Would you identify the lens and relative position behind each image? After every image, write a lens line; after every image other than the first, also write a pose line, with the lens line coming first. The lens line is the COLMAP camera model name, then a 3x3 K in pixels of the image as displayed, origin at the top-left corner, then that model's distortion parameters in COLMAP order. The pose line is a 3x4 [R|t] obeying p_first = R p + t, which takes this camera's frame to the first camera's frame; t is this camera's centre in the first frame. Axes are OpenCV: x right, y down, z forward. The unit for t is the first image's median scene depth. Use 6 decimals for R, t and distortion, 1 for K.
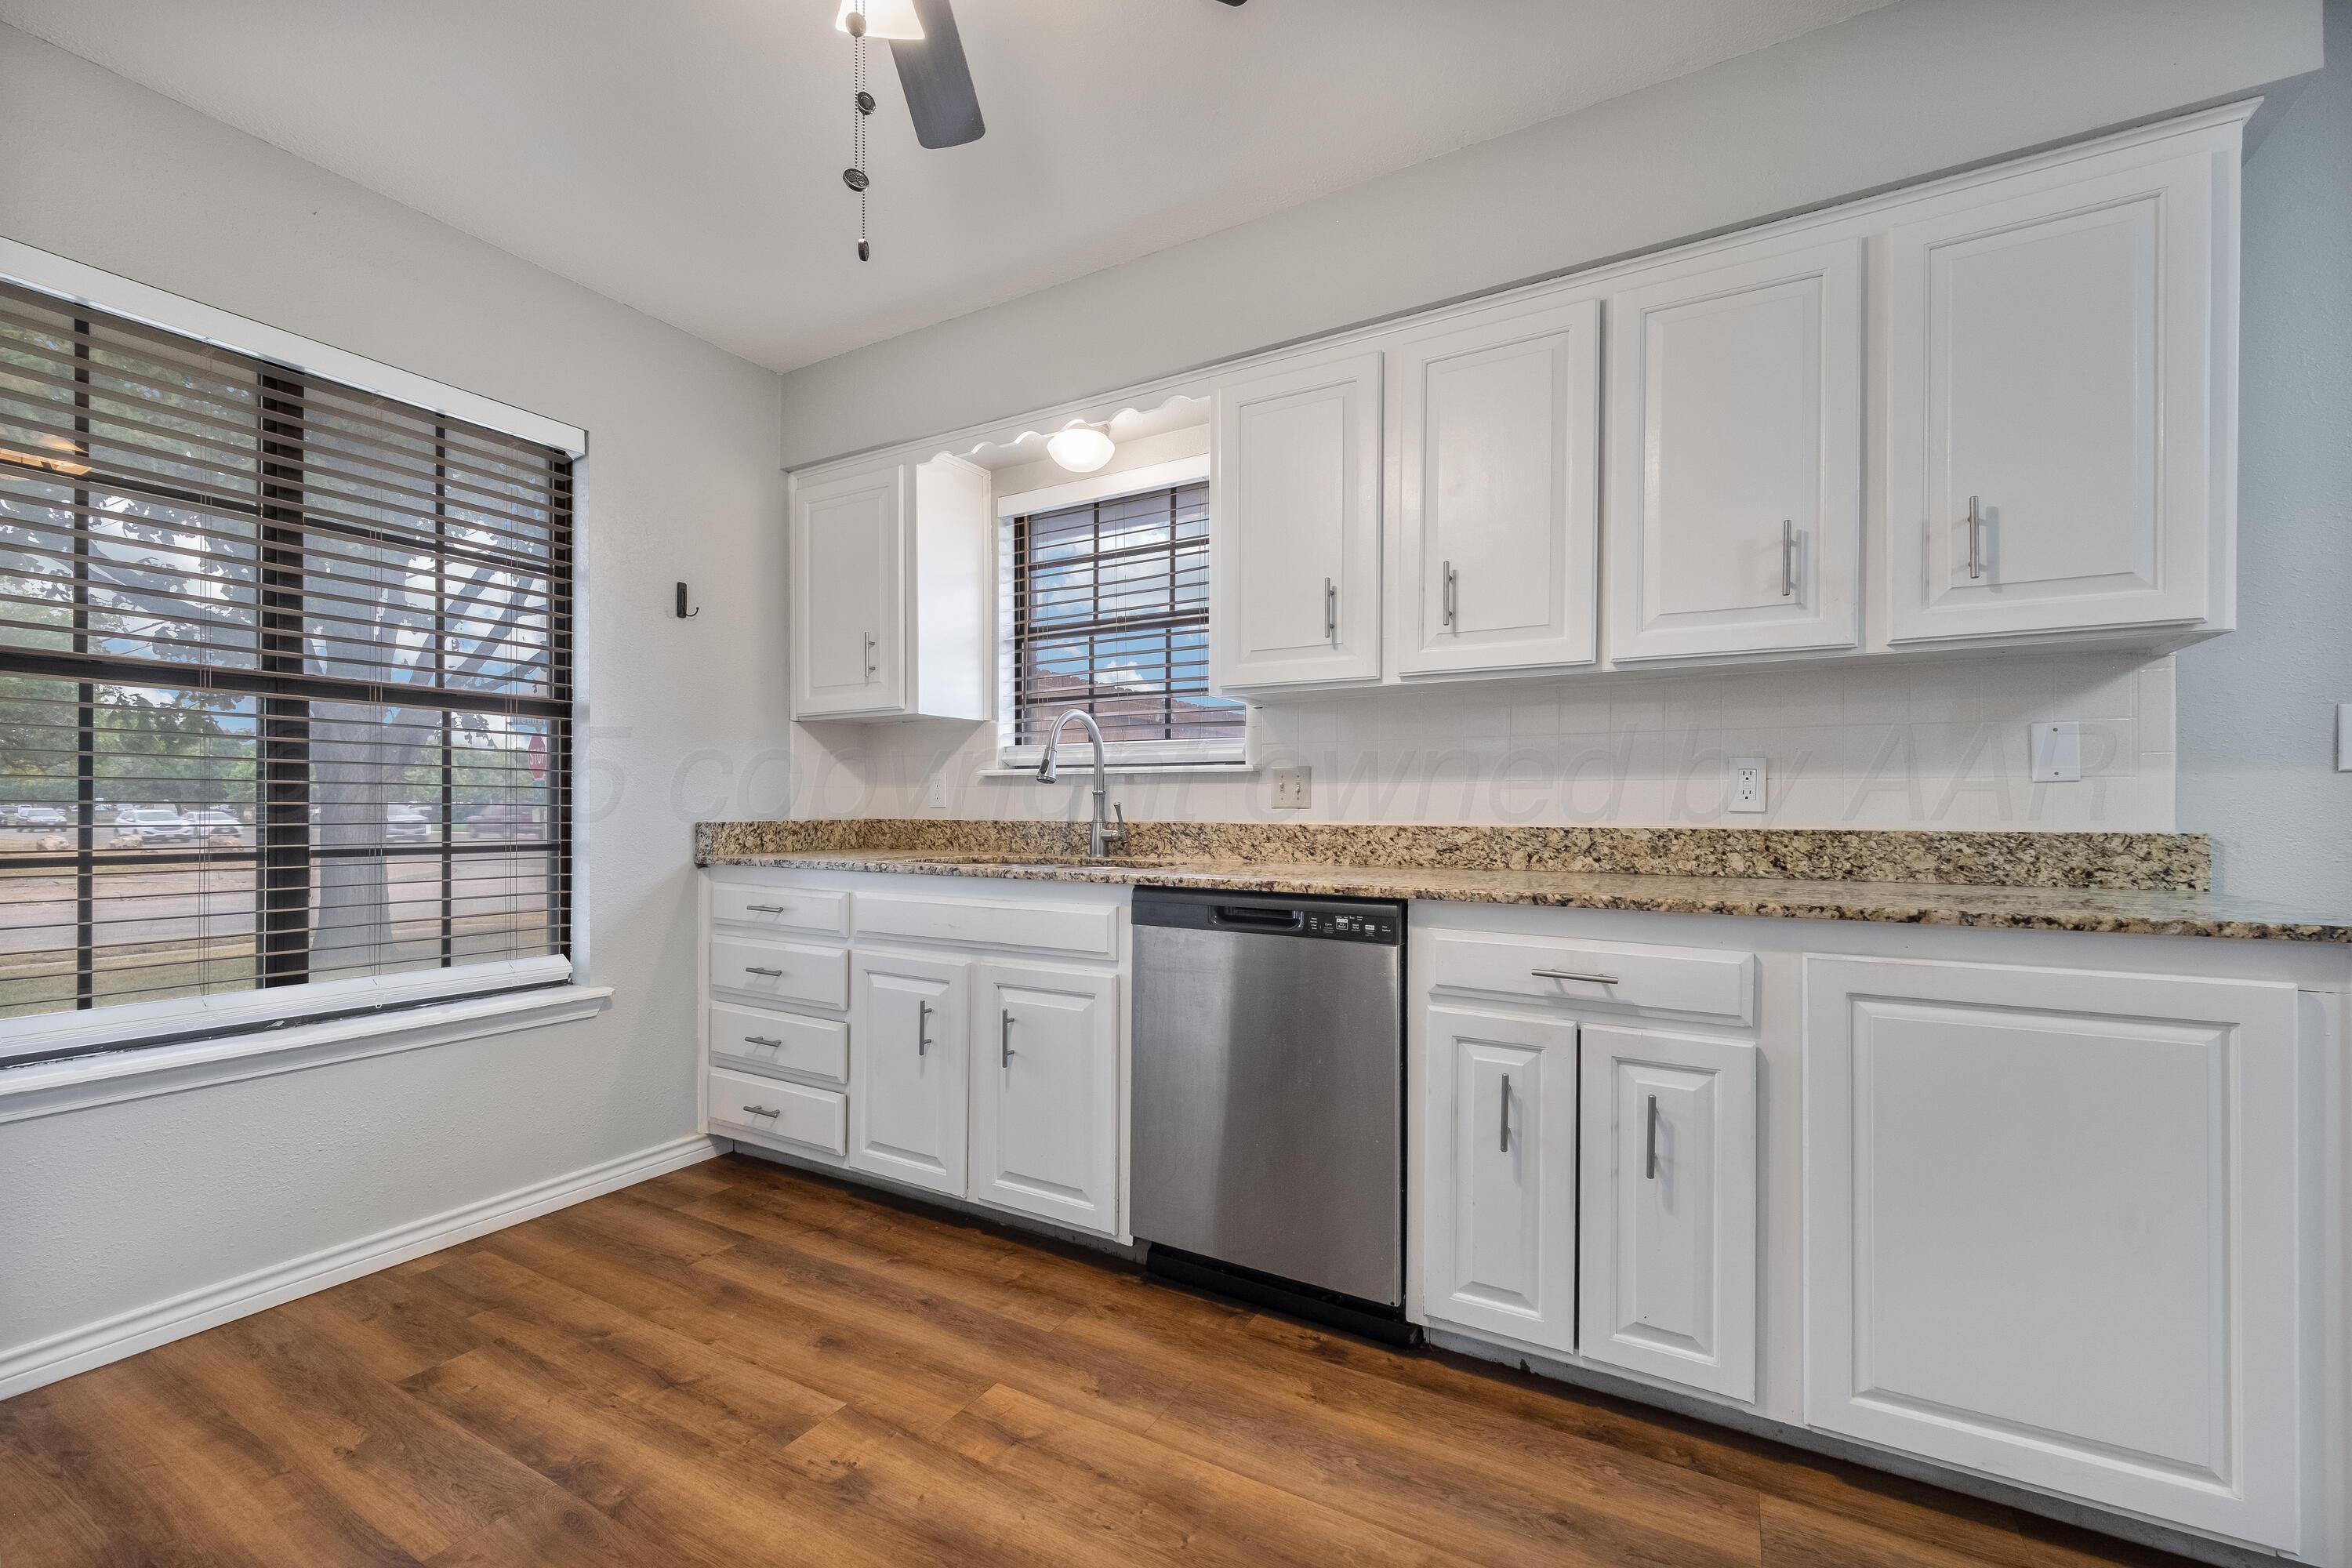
lens RADIAL K [[980.9, 0, 1170.1], [0, 980.9, 813.2], [0, 0, 1]] dist [0.001780, 0.000111]
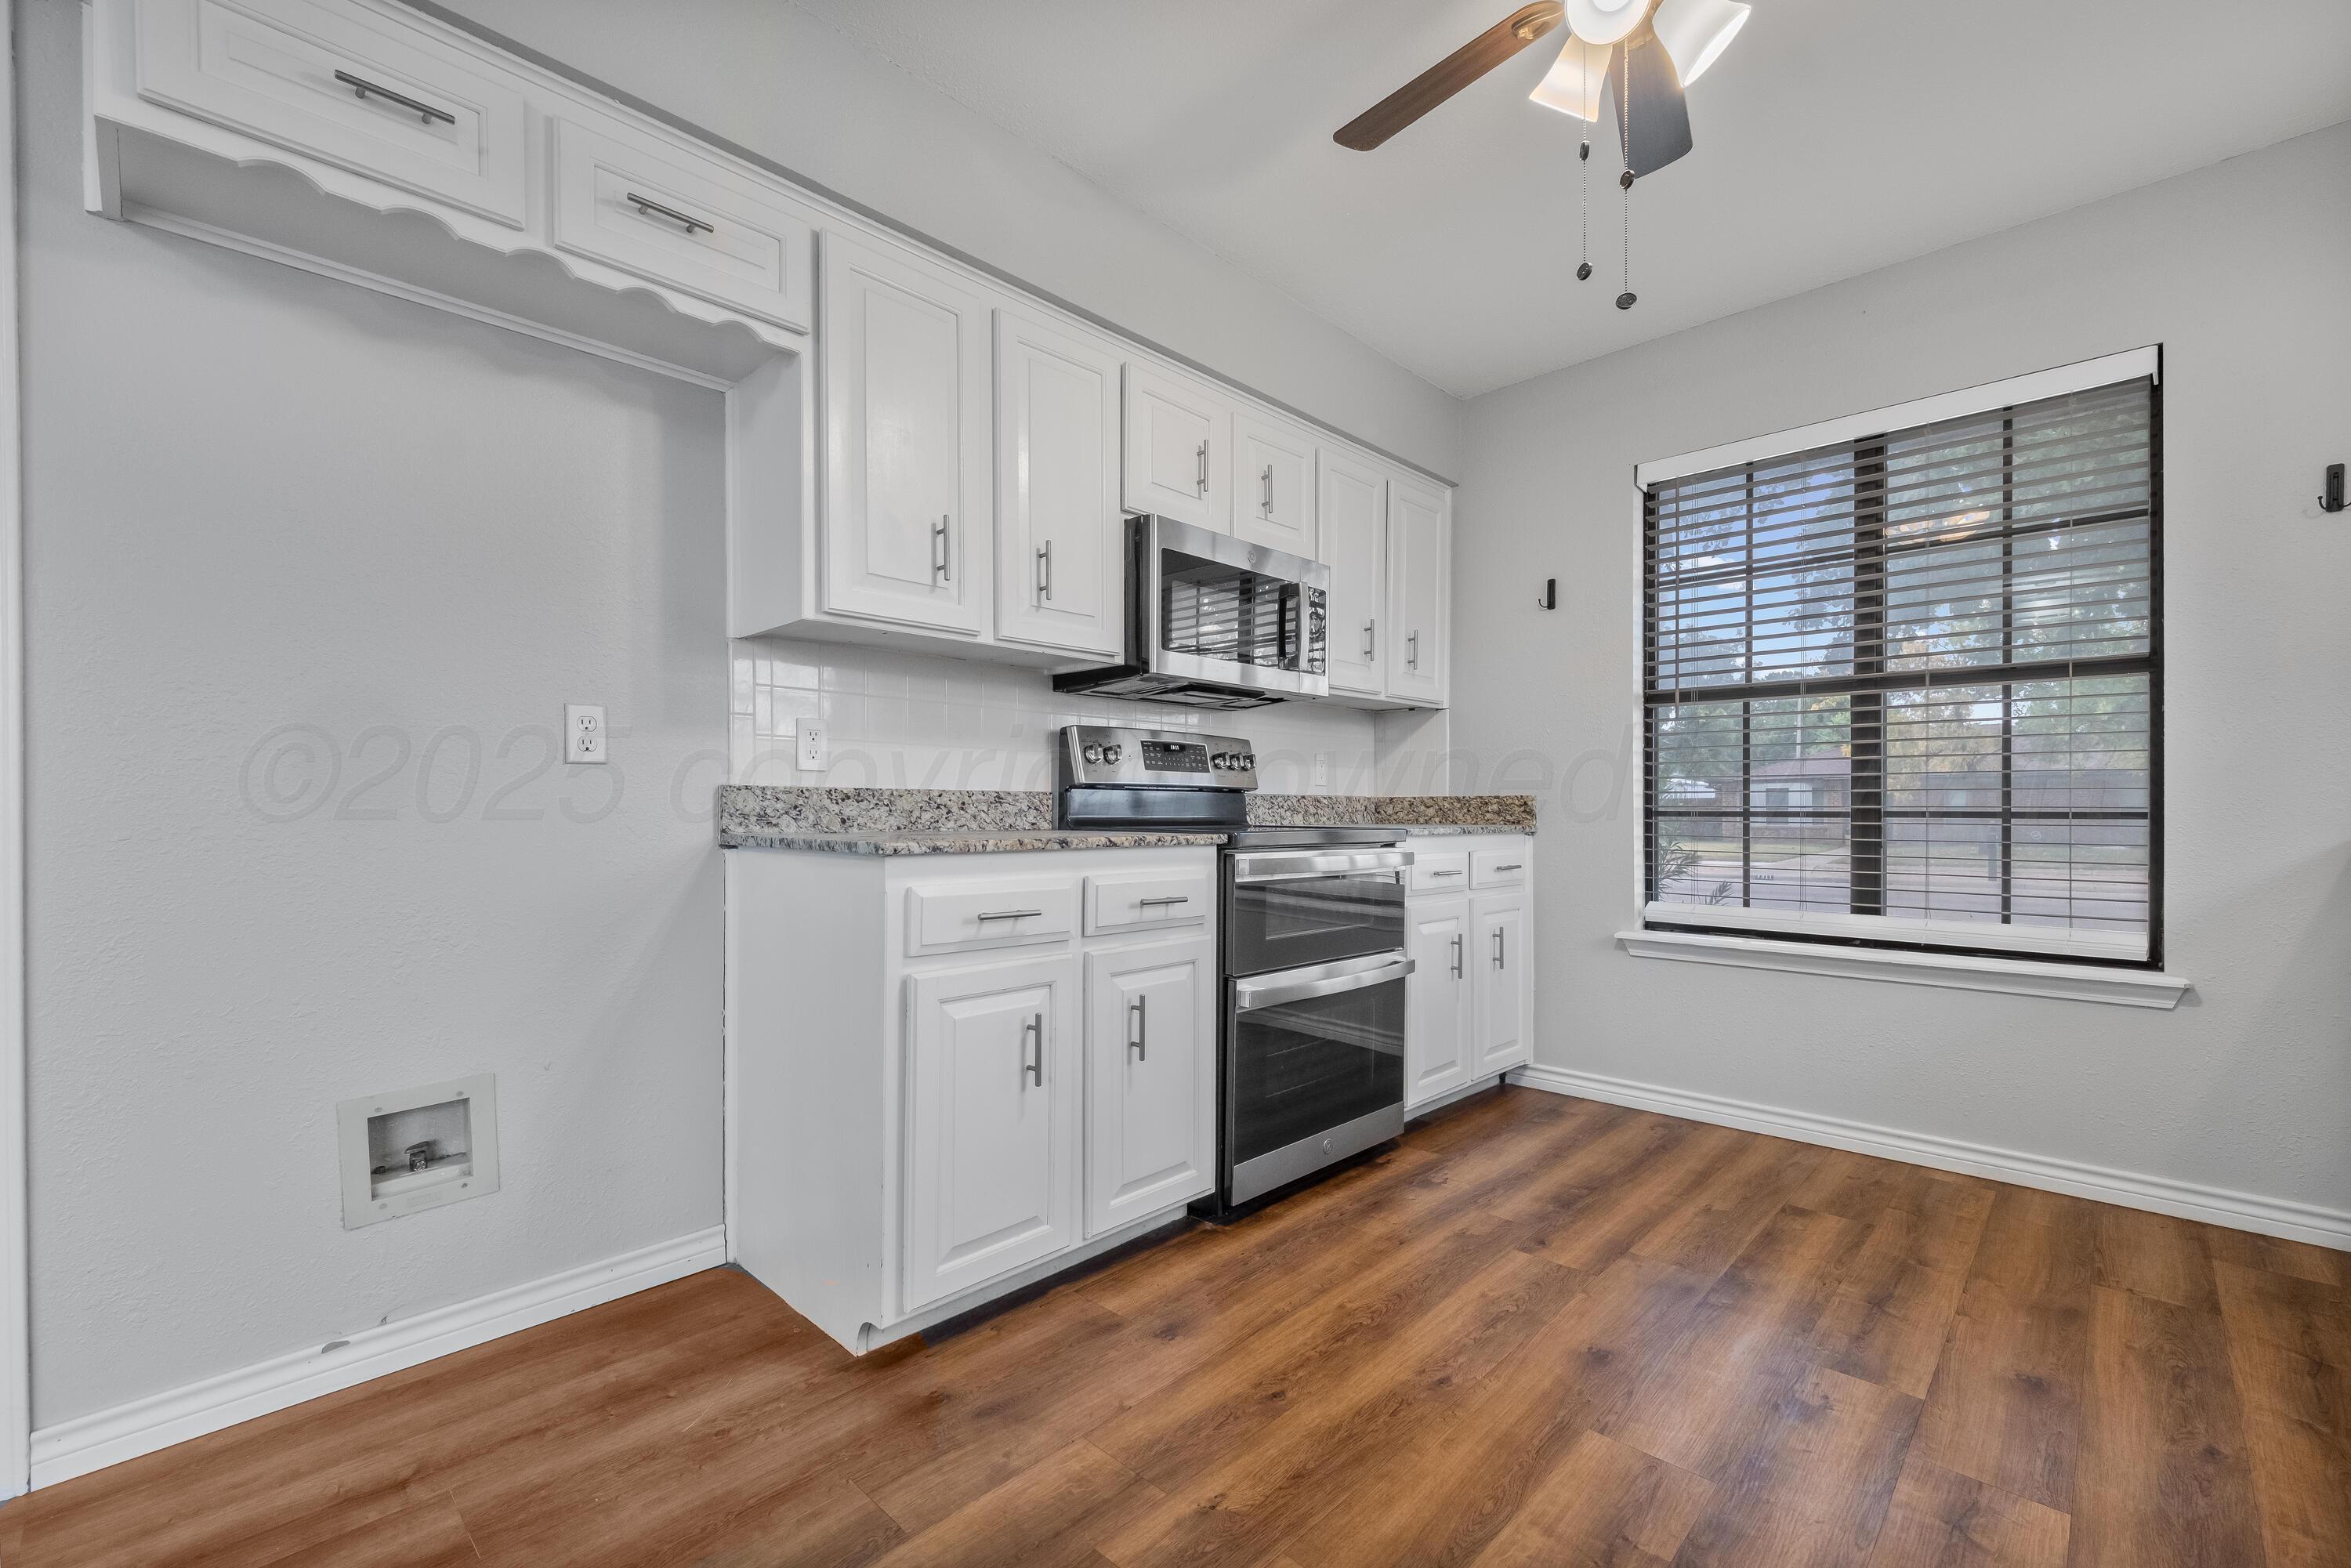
lens RADIAL K [[980.4, 0, 1169.6], [0, 980.4, 813.2], [0, 0, 1]] dist [0.001780, 0.000111]
pose [[-0.247912, 0.003121, -0.968778, 0.583987], [-0.003515, 0.999985, 0.004121, 0.039175], [0.968776, 0.004427, -0.247897, 0.426758]]
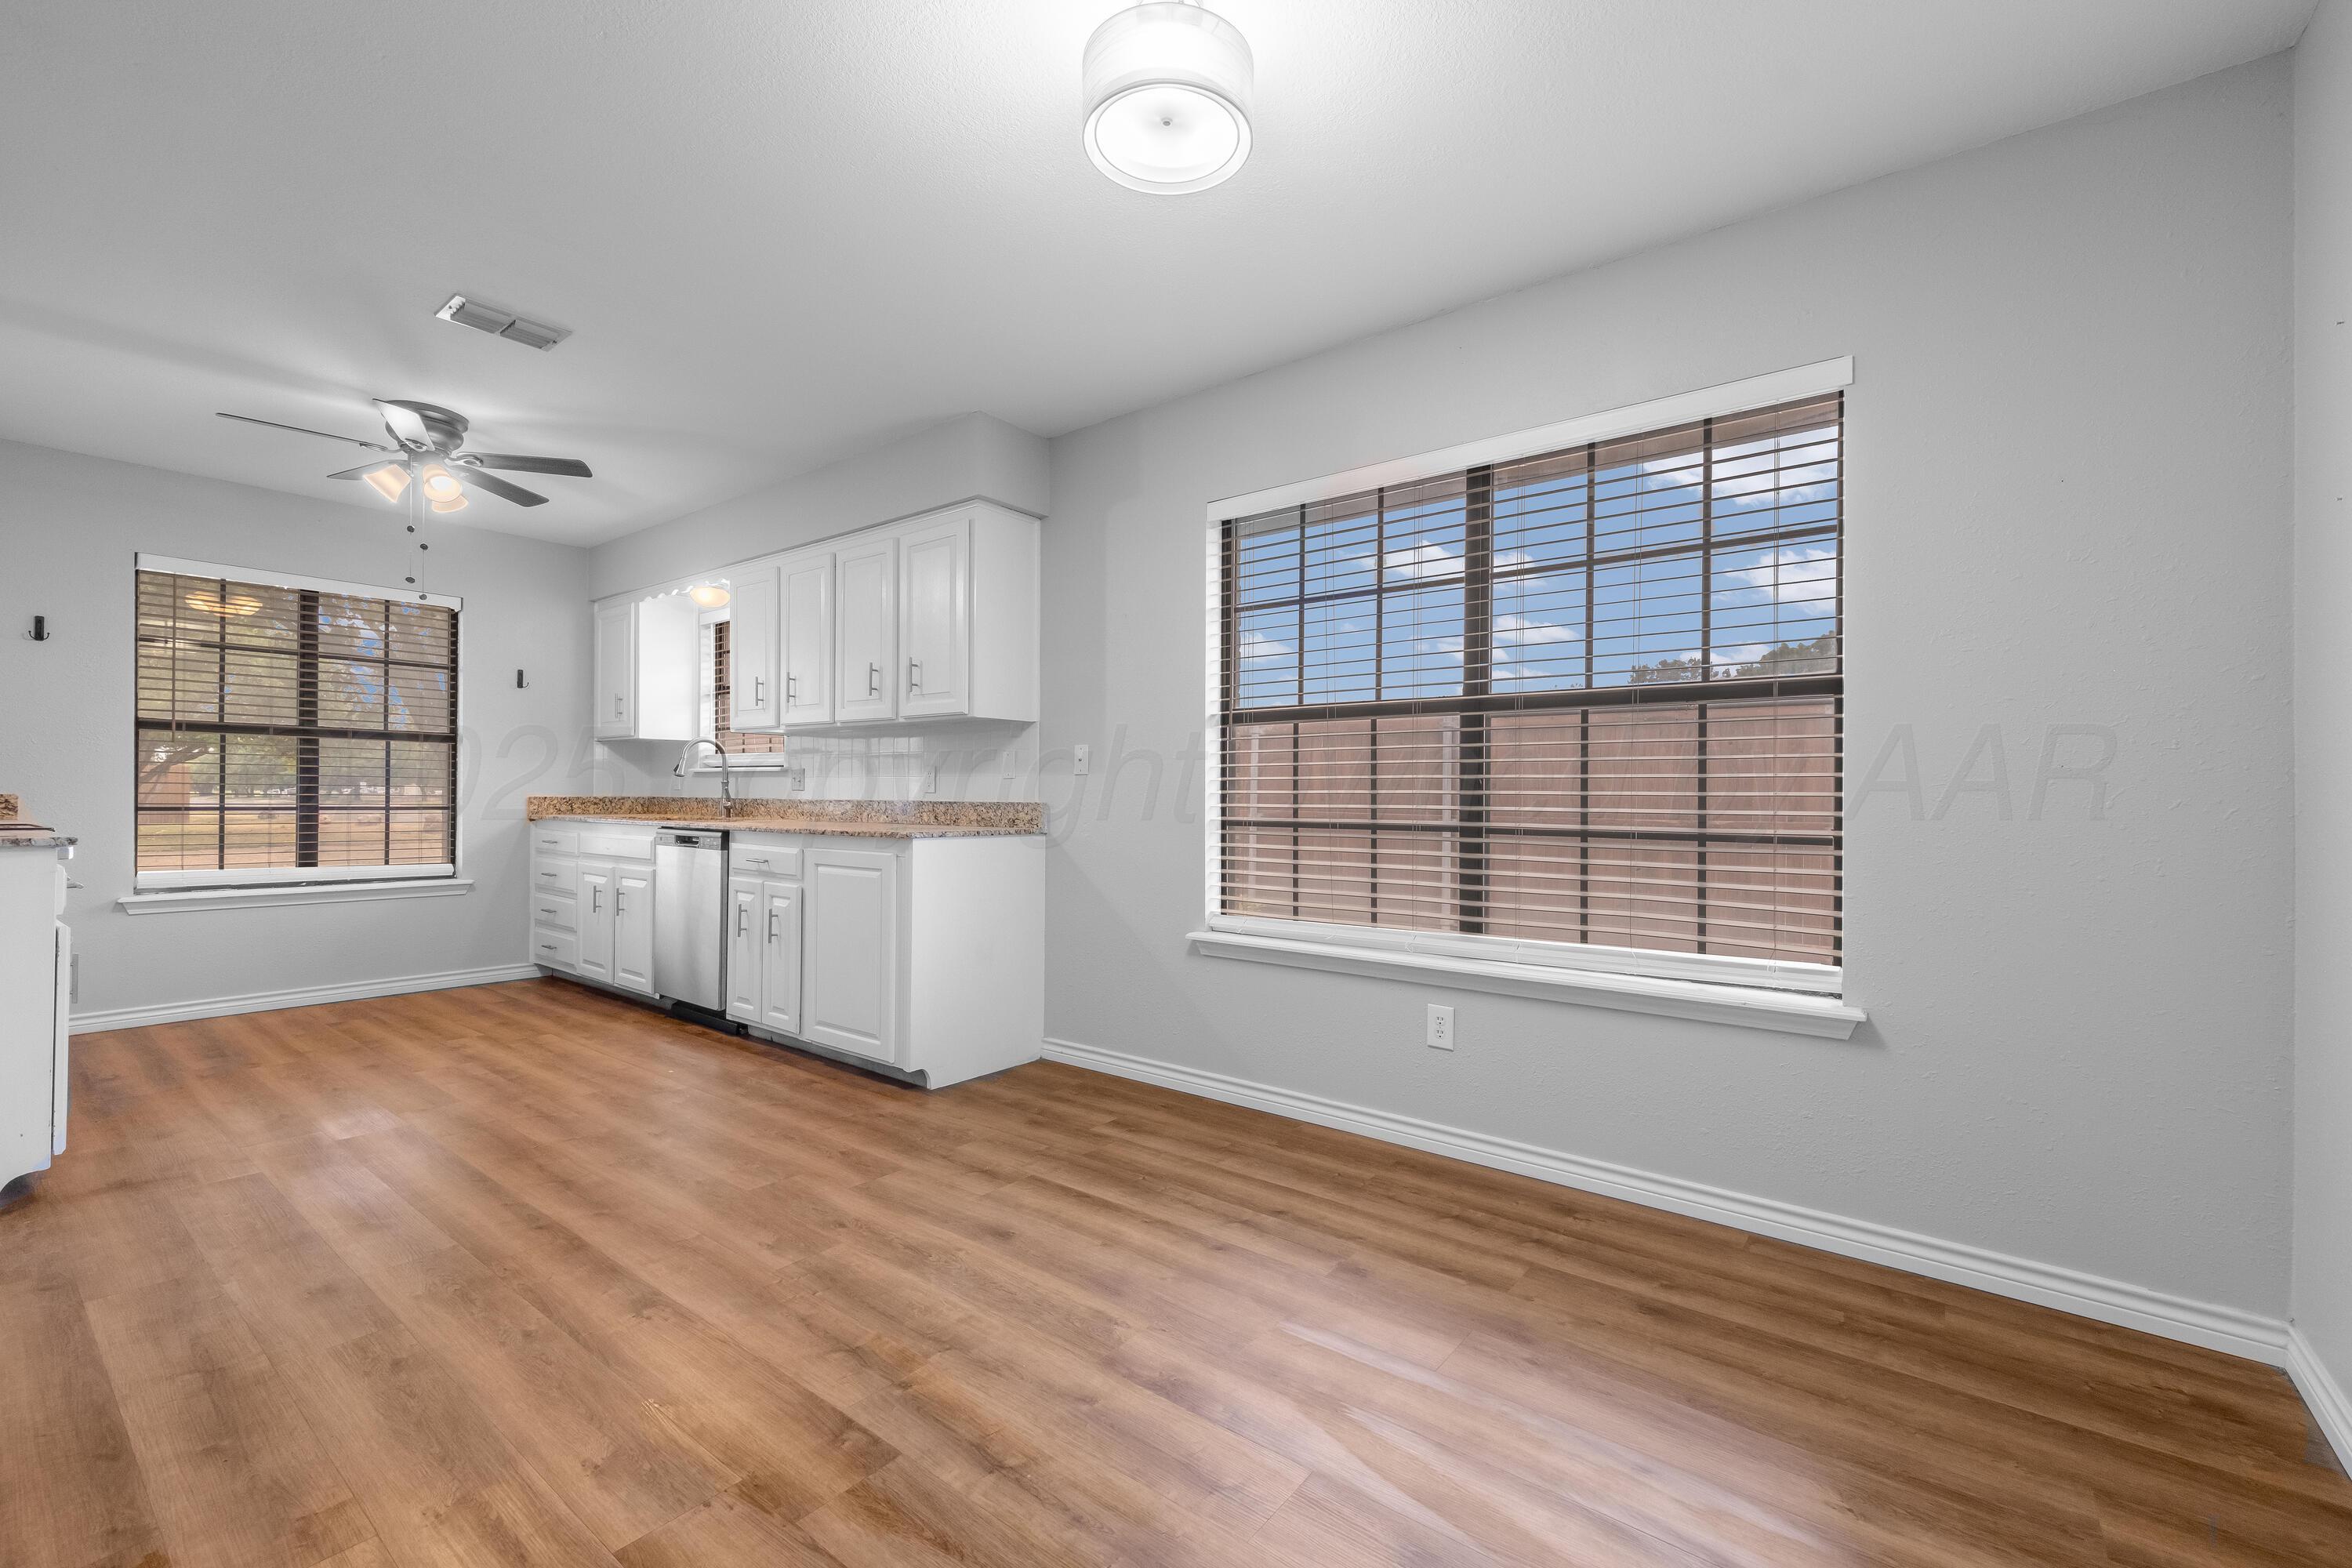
lens RADIAL K [[990.4, 0, 1200.1], [0, 990.4, 800.7], [0, 0, 1]] dist [0.000403, 0.000112]
pose [[0.990980, 0.006315, -0.133858, 1.402373], [-0.006674, 0.999975, -0.002229, 0.016625], [0.133841, 0.003103, 0.990998, -0.954608]]
